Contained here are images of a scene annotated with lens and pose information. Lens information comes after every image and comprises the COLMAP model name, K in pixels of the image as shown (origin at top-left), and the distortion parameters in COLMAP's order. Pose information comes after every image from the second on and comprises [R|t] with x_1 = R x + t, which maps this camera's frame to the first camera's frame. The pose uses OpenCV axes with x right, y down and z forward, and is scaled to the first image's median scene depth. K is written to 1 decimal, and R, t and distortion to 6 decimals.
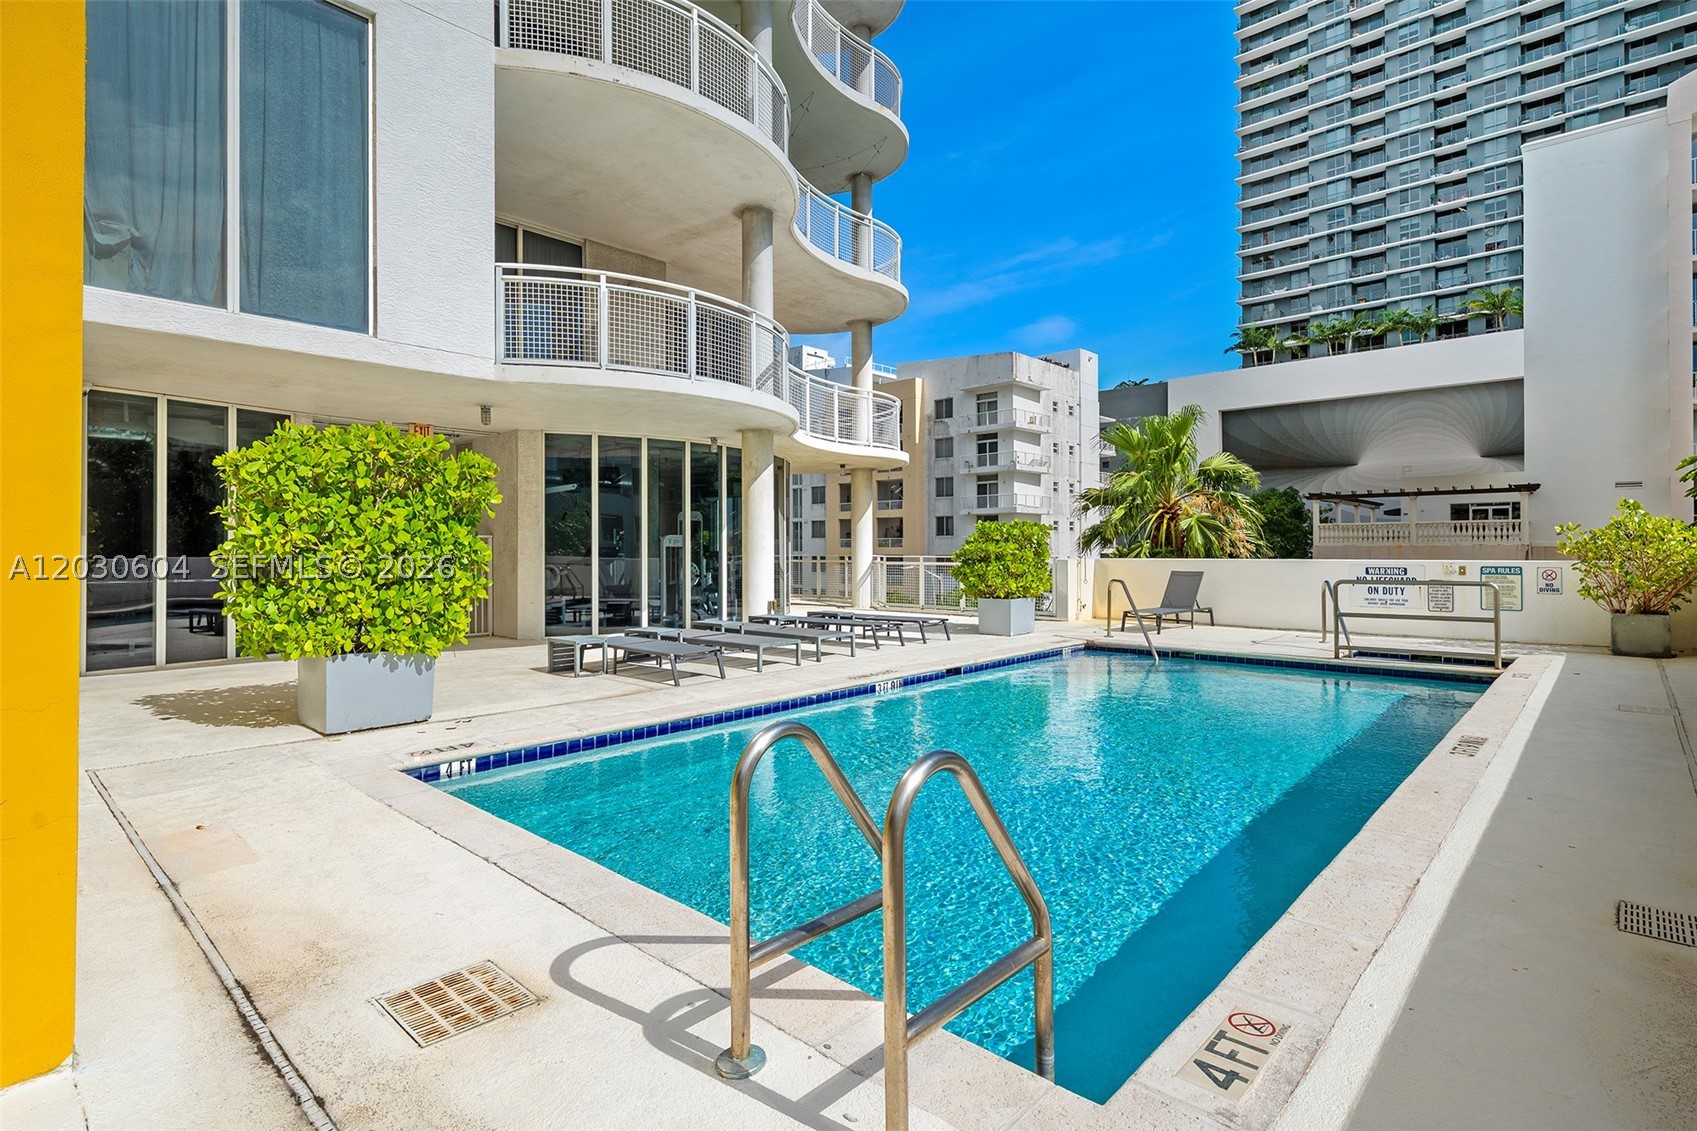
lens RADIAL K [[873.6, 0, 846.9], [0, 873.6, 546.3], [0, 0, 1]] dist [0.013473, -0.000272]
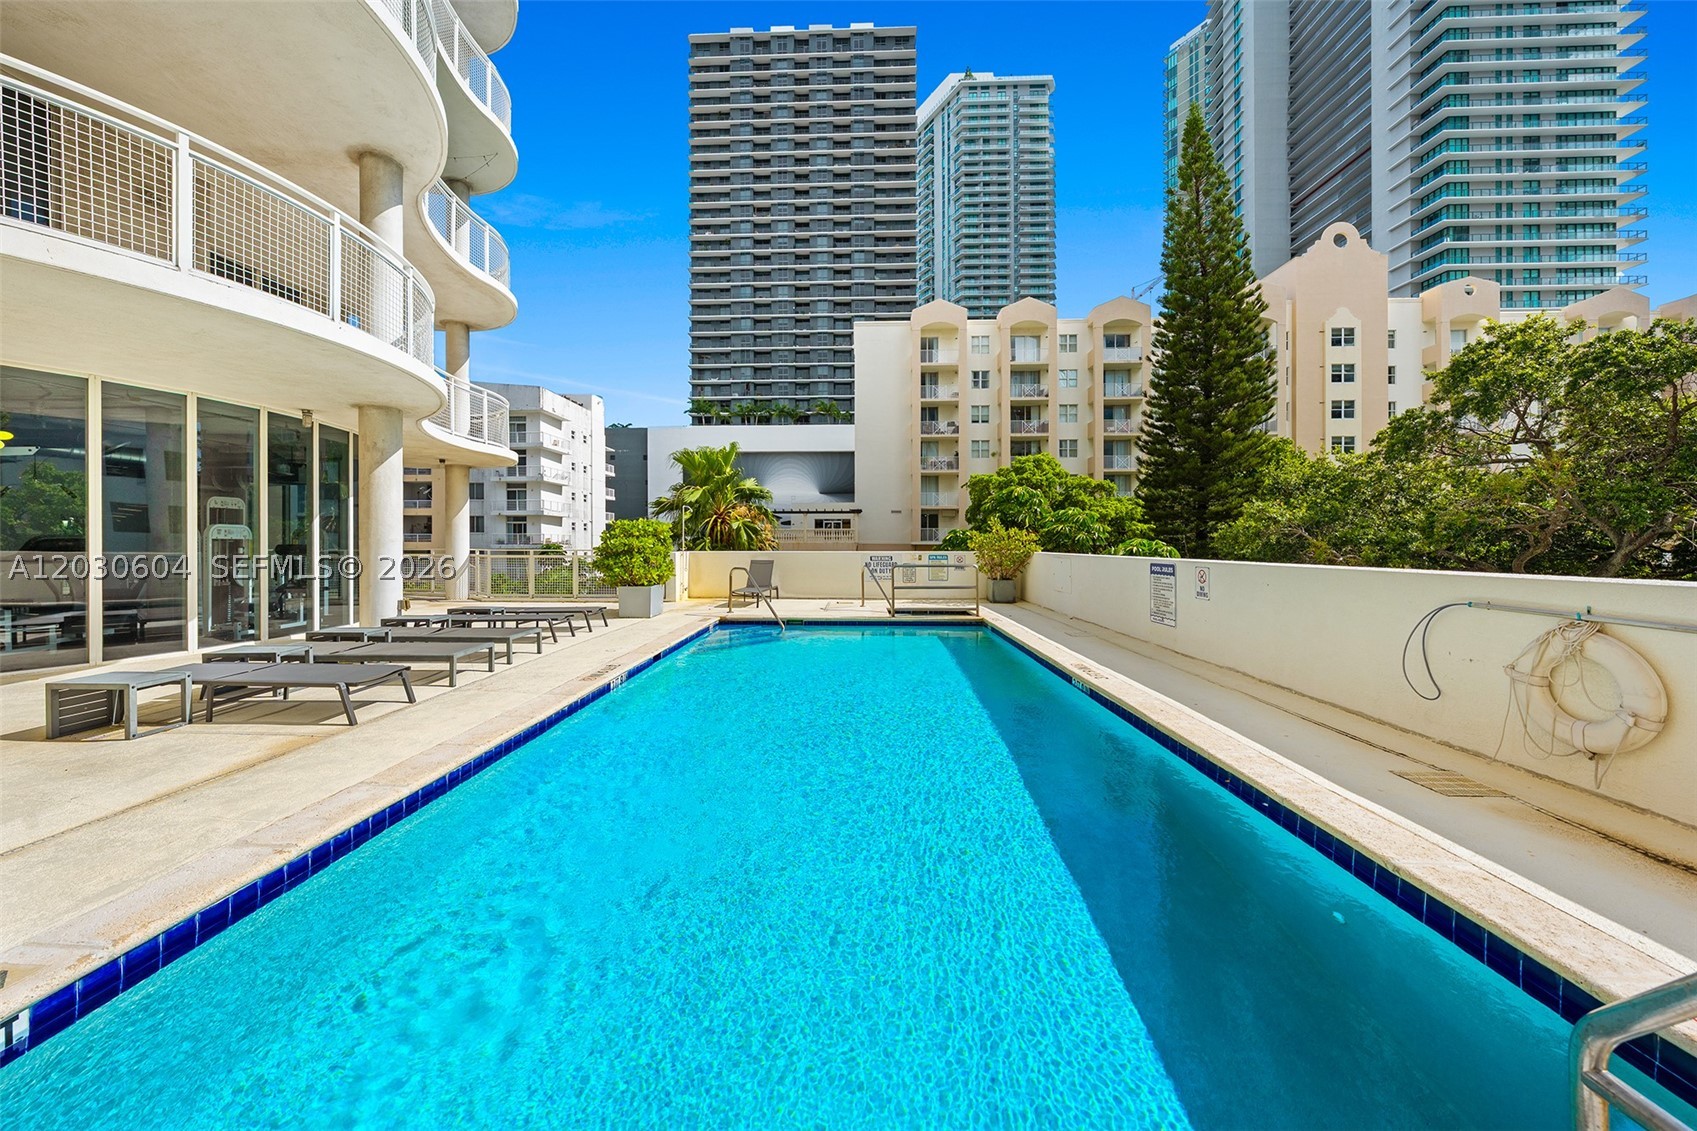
lens RADIAL K [[592.6, 0, 839.3], [0, 592.6, 550.0], [0, 0, 1]] dist [-0.000354, 0.000277]
pose [[0.752612, -0.002740, 0.658459, -0.054869], [-0.005491, 0.999930, 0.010437, 0.000833], [-0.658442, -0.011470, 0.752544, 0.088023]]
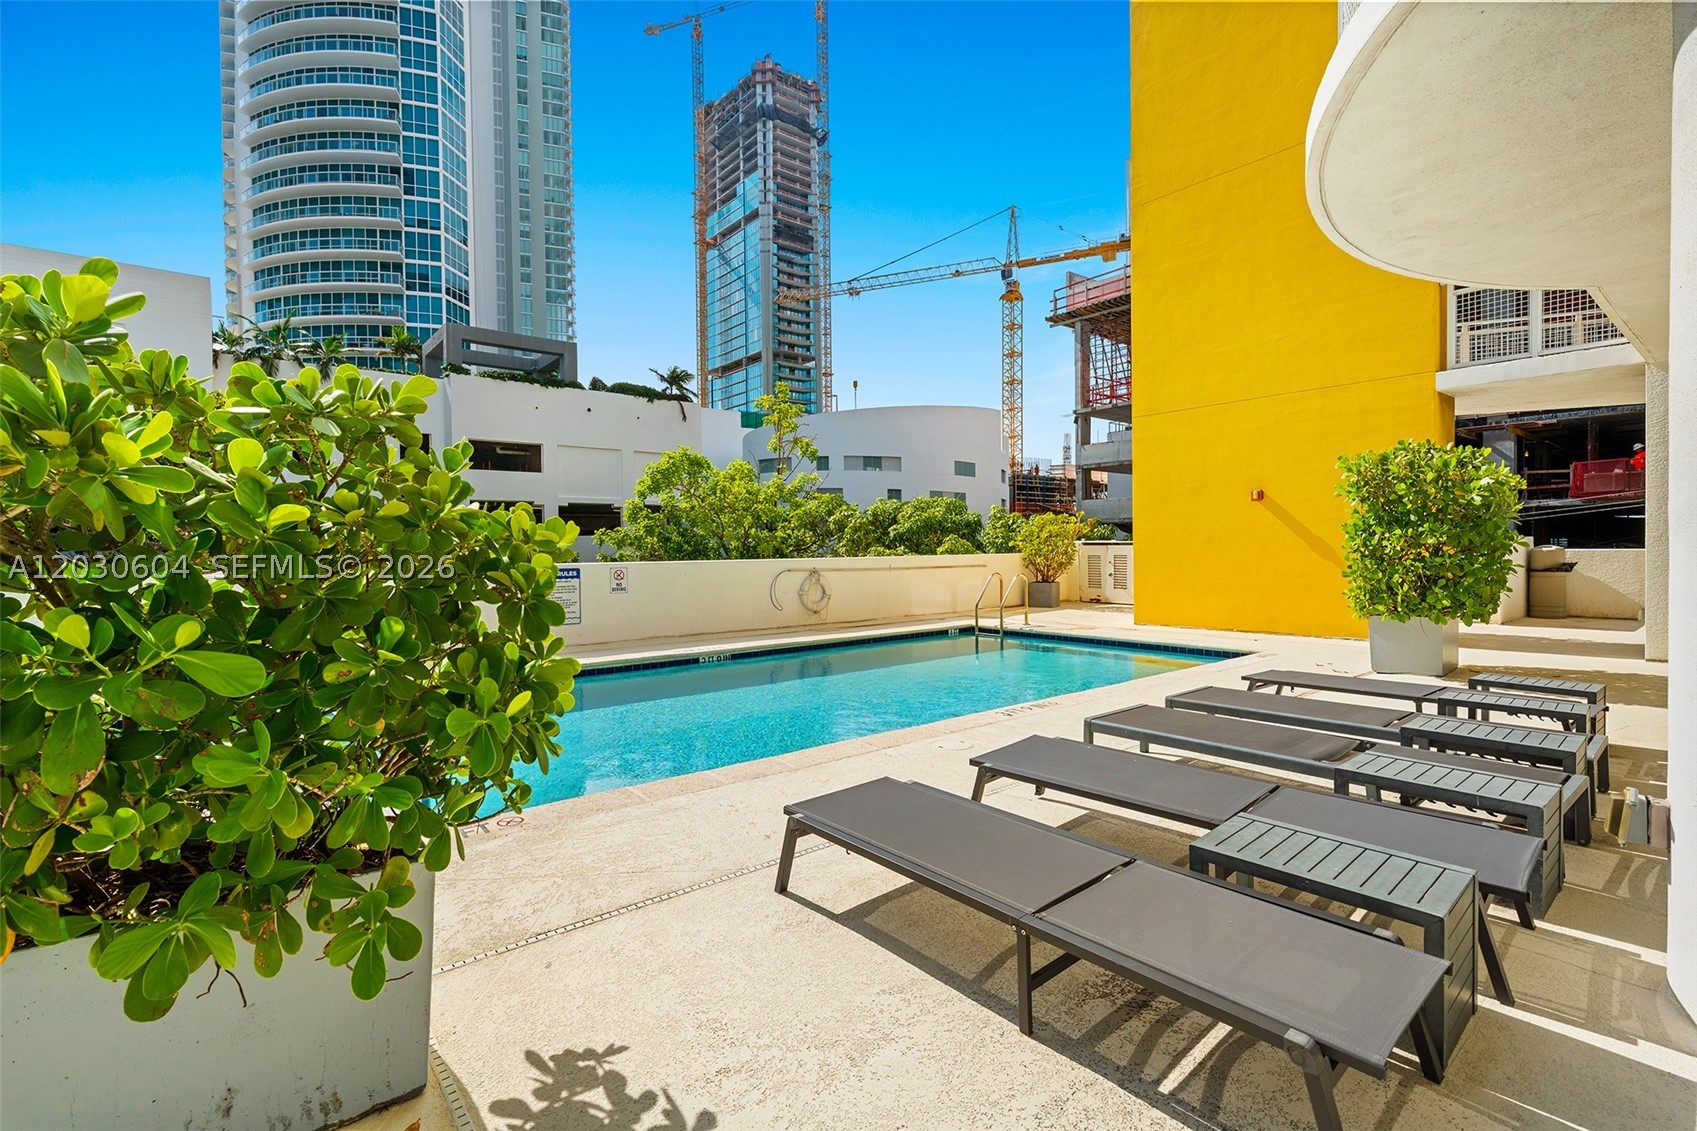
lens RADIAL K [[751.5, 0, 845.0], [0, 751.5, 554.7], [0, 0, 1]] dist [0.001040, -0.000014]
pose [[-0.993116, 0.014364, 0.116251, 0.030028], [0.014735, 0.999889, 0.002331, 0.002959], [-0.116204, 0.004028, -0.993217, 0.446813]]
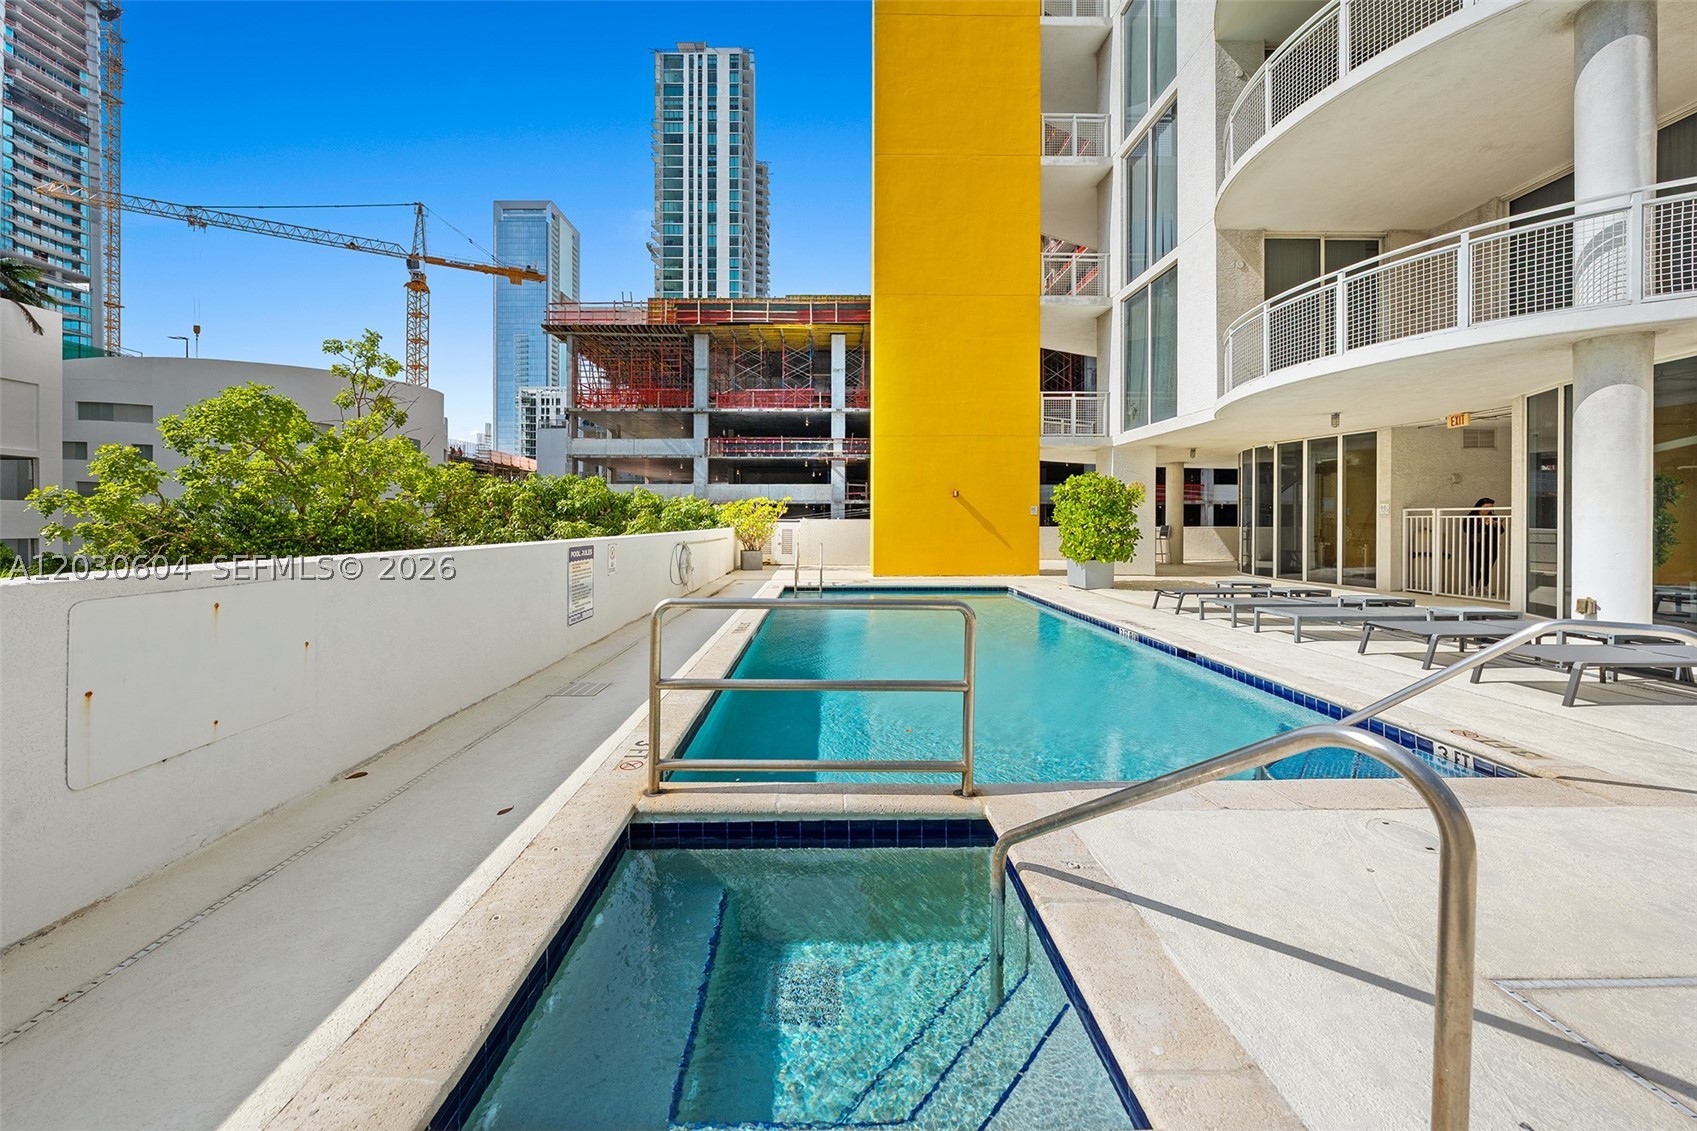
lens RADIAL K [[577.3, 0, 845.0], [0, 577.3, 521.3], [0, 0, 1]] dist [-0.000673, 0.000108]
pose [[-0.719947, 0.002836, -0.694024, 0.236267], [0.005484, 0.999984, -0.001603, 0.000627], [0.694008, -0.004960, -0.719950, 0.349856]]
